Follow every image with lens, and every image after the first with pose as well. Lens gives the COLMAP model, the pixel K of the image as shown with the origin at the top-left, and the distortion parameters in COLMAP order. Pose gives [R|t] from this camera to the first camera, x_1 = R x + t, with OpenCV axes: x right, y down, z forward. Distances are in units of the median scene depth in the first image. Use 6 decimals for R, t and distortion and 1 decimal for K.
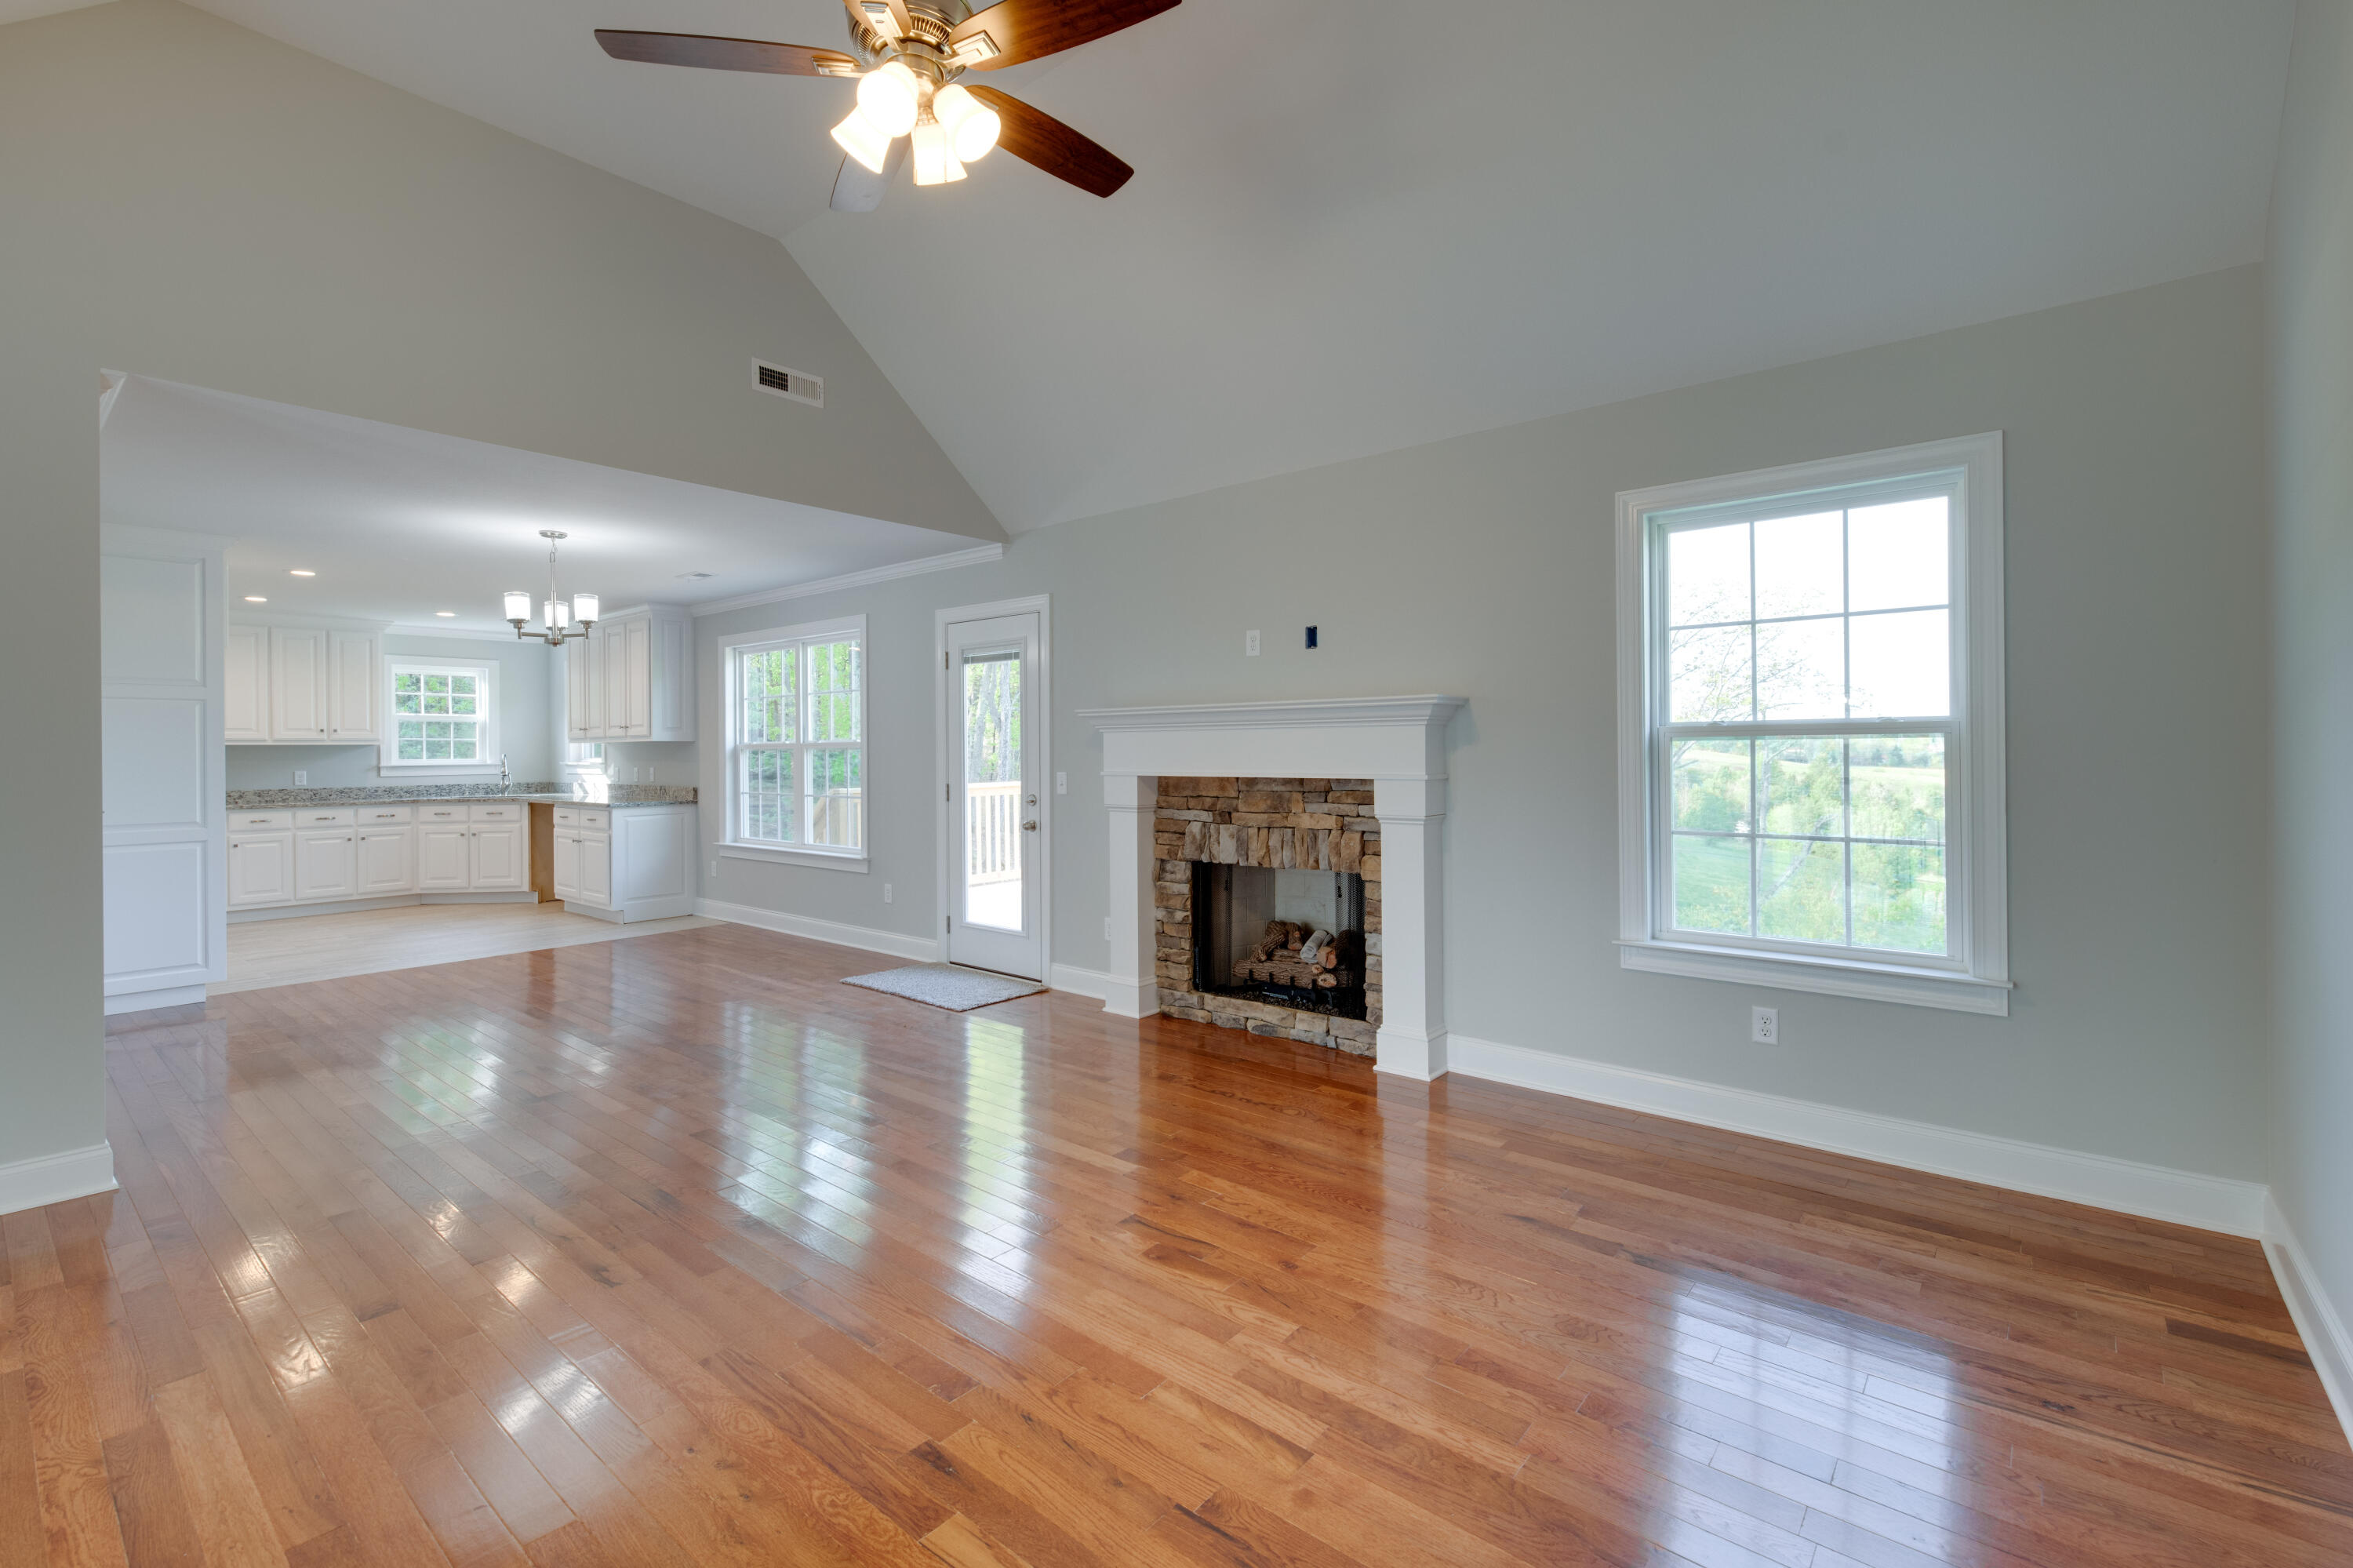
lens RADIAL K [[1021.2, 0, 1173.9], [0, 1021.2, 748.9], [0, 0, 1]] dist [0.001992, 0.000128]
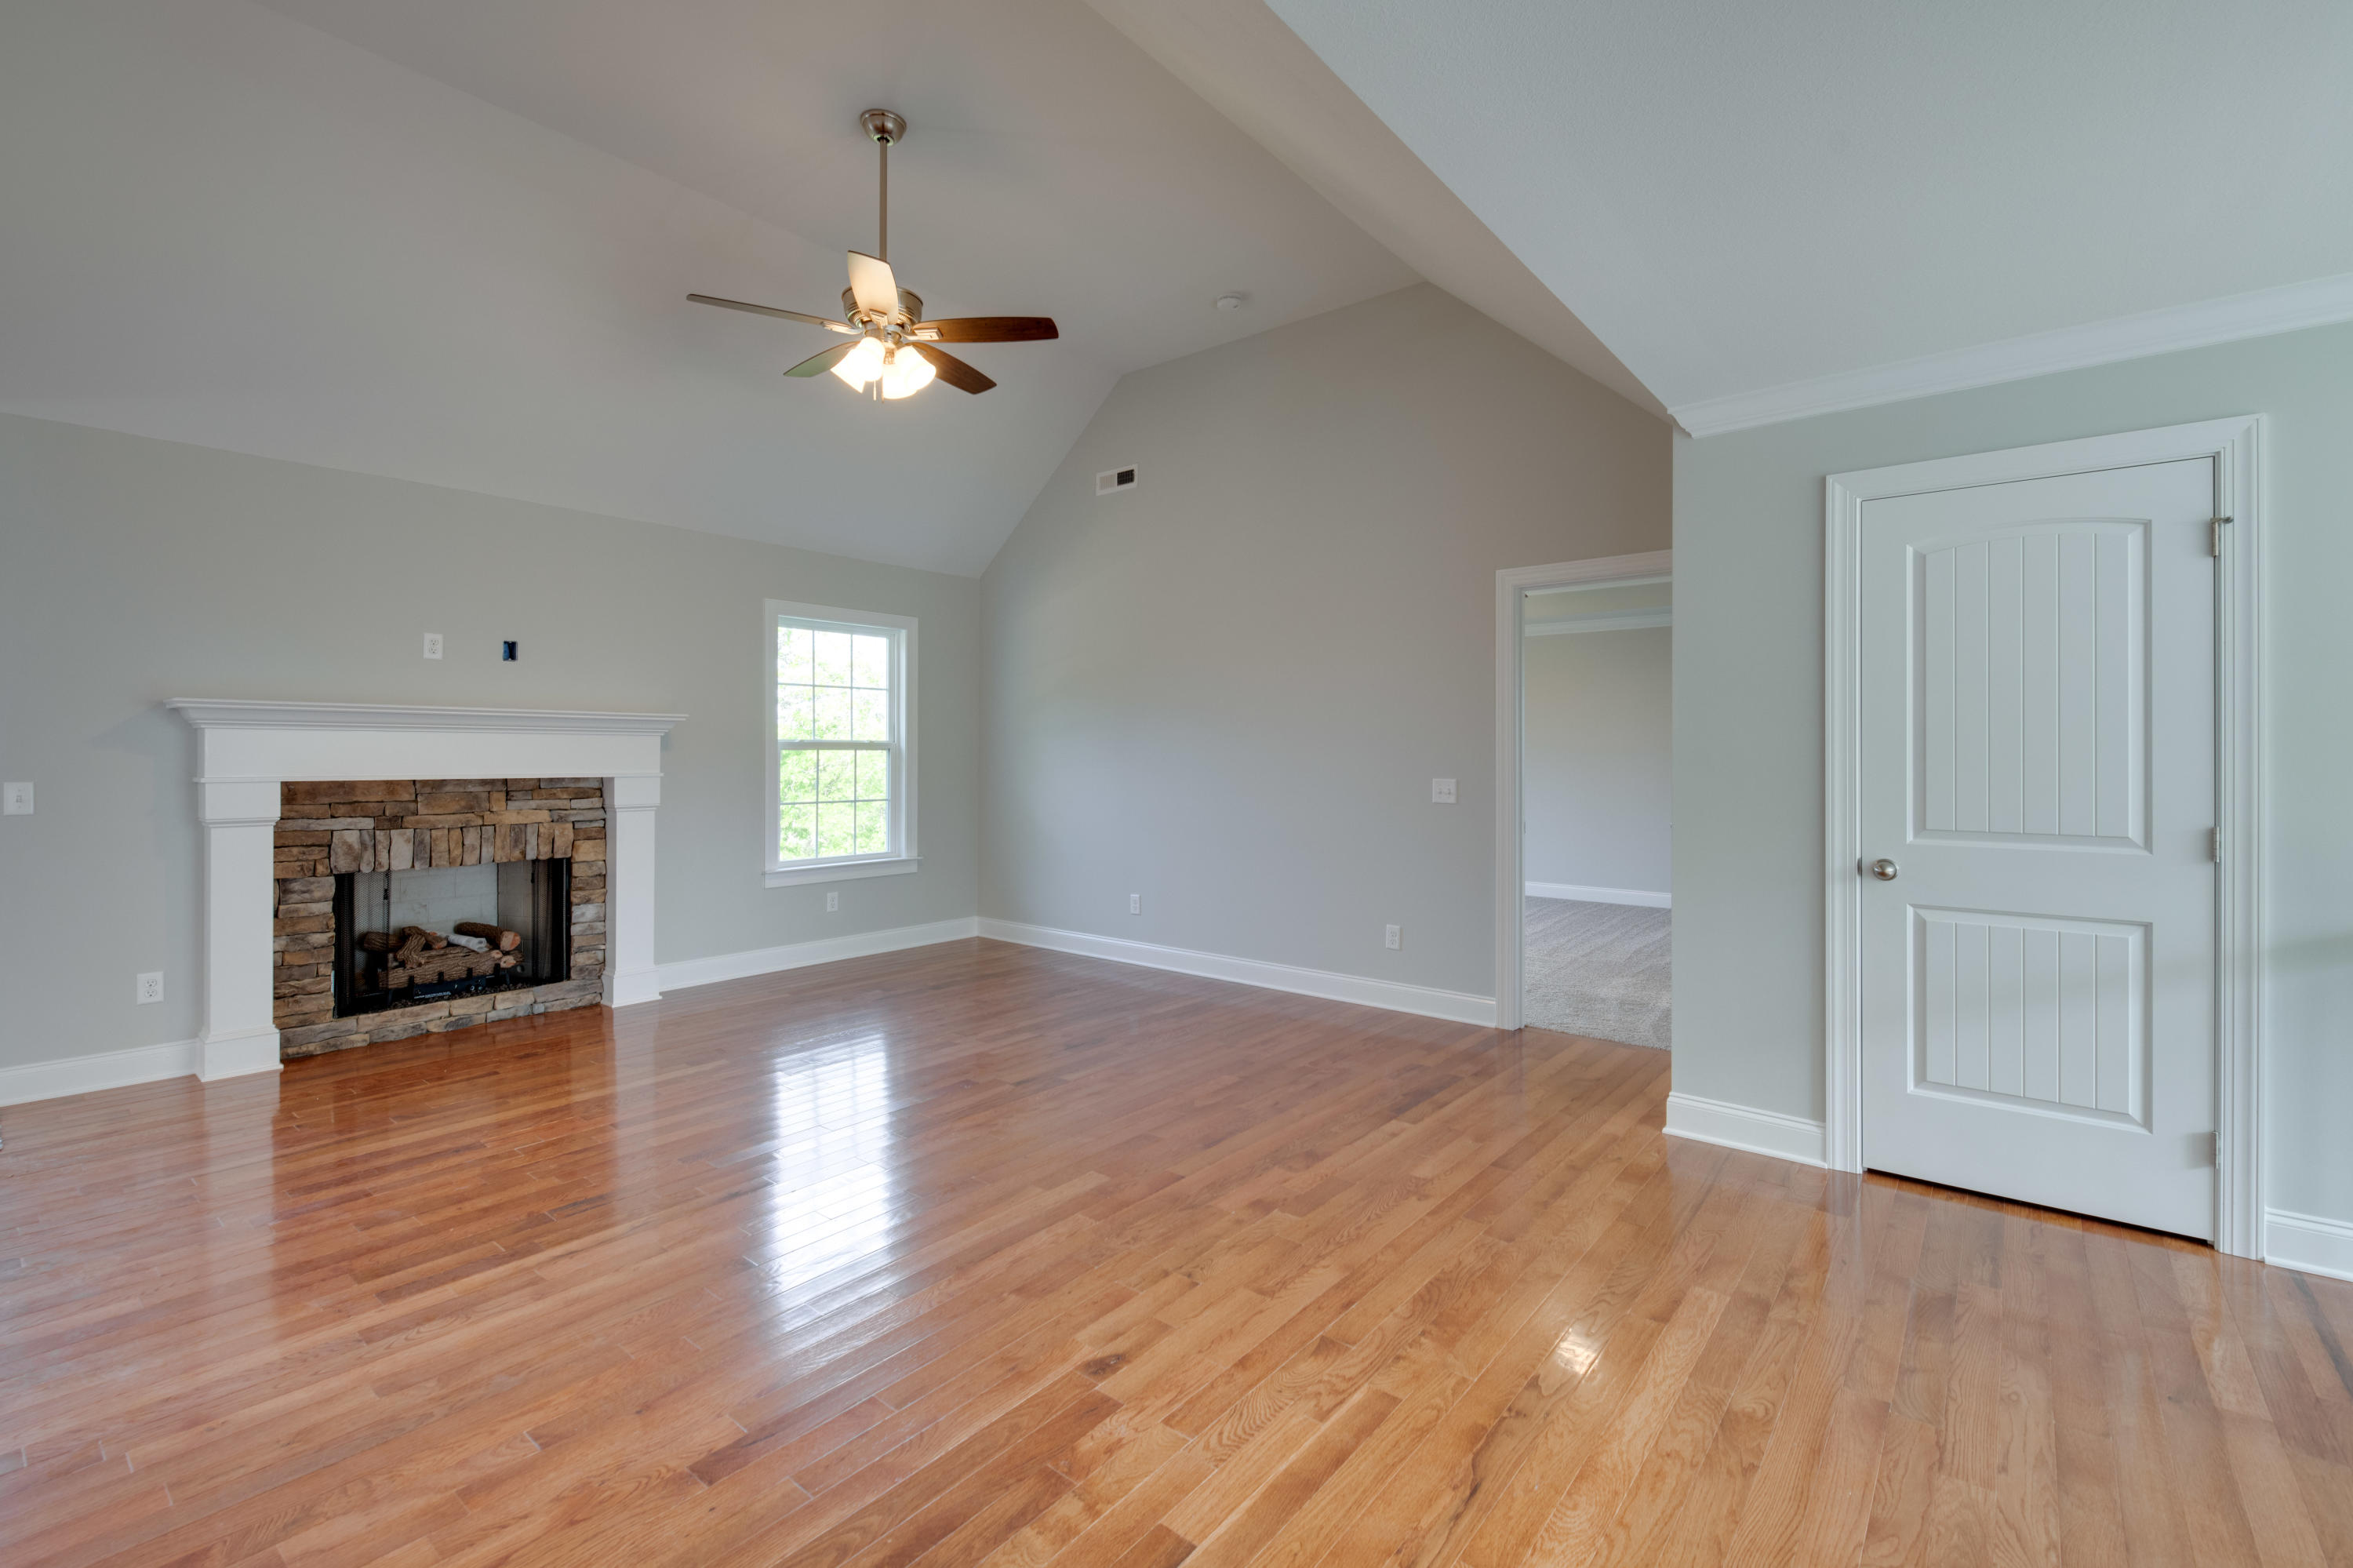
lens RADIAL K [[1021.2, 0, 1177.7], [0, 1021.2, 768.5], [0, 0, 1]] dist [0.001992, 0.000128]
pose [[-0.018191, -0.002026, 0.999832, -0.962482], [0.001133, 0.999997, 0.002047, 0.015826], [-0.999834, 0.001170, -0.018189, 0.292925]]
